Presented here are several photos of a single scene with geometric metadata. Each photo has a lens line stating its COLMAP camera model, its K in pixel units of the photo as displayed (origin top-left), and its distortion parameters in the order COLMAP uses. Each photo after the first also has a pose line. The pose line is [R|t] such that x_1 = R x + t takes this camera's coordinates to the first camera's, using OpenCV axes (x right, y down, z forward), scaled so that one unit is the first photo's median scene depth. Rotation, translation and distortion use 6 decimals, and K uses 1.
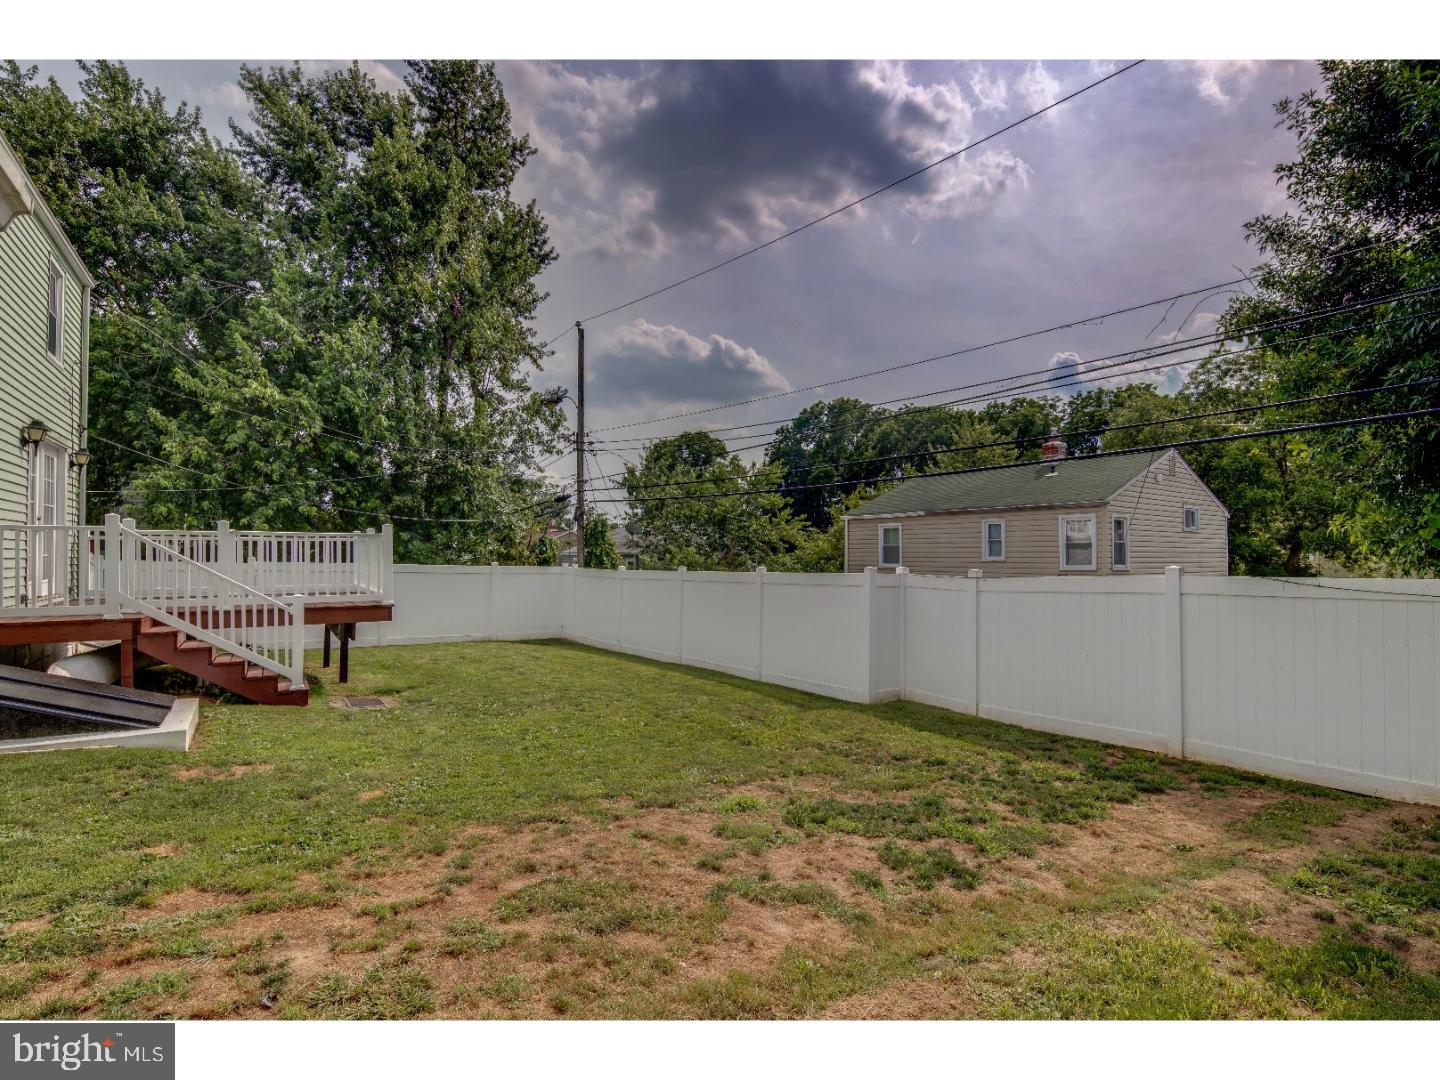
lens RADIAL K [[734.1, 0, 722.8], [0, 734.1, 545.8], [0, 0, 1]] dist [0.015708, -0.012058]
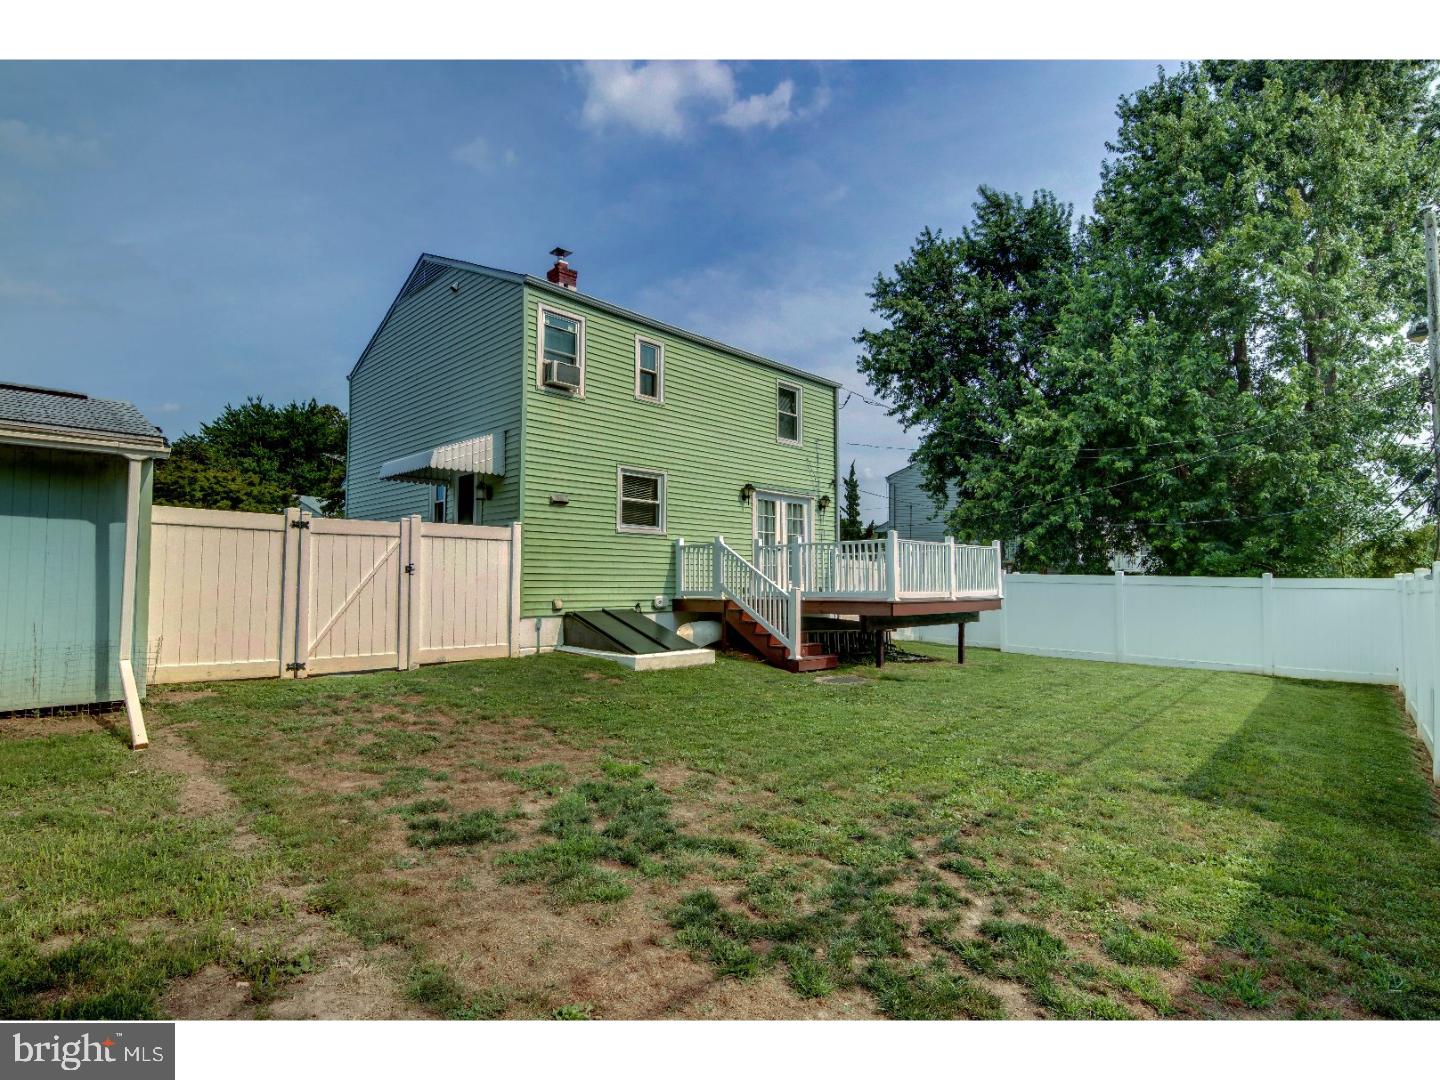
lens RADIAL K [[734.1, 0, 722.8], [0, 734.1, 545.8], [0, 0, 1]] dist [0.015708, -0.012058]
pose [[0.233097, -0.054346, -0.970934, 0.686312], [0.013349, 0.998522, -0.052685, 0.058942], [0.972362, -0.000680, 0.233478, 0.569316]]
